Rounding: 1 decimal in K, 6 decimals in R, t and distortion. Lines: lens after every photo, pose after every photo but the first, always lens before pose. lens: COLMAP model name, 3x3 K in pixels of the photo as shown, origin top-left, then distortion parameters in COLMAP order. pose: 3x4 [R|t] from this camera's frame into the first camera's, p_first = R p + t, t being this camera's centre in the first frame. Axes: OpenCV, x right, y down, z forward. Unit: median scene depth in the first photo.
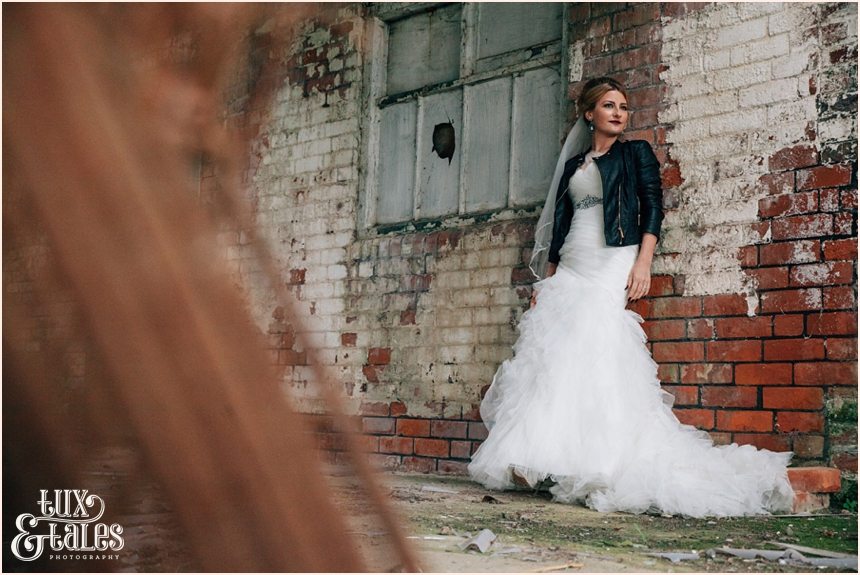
lens RADIAL K [[1344.8, 0, 430.7], [0, 1344.8, 283.1], [0, 0, 1]] dist [0.032160, 0.000000]
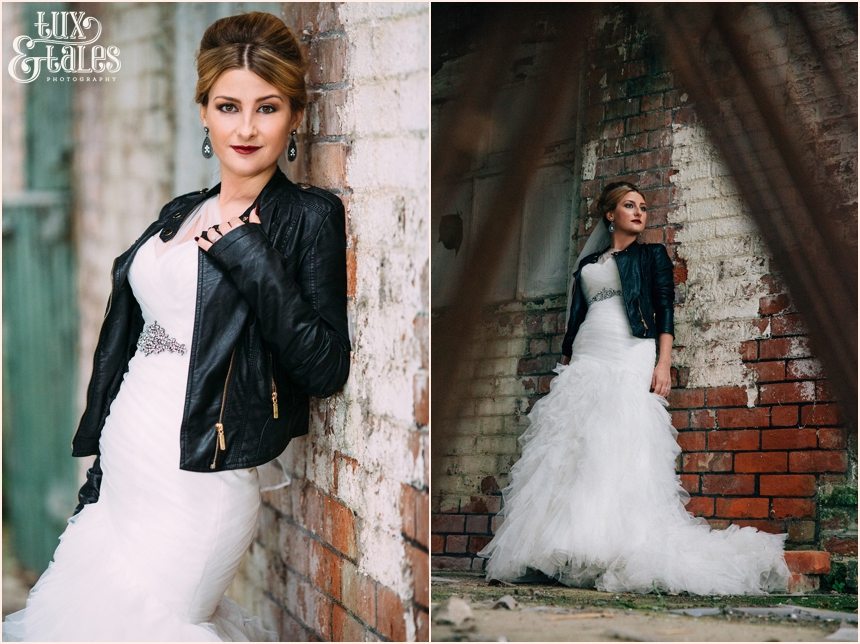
lens RADIAL K [[3273.8, 0, 429.8], [0, 3273.8, 322.8], [0, 0, 1]] dist [0.297502, 0.000000]
pose [[0.973078, 0.030697, 0.228424, -0.600759], [-0.014345, 0.997236, -0.072905, 0.150374], [-0.230030, 0.067666, 0.970828, -1.457665]]
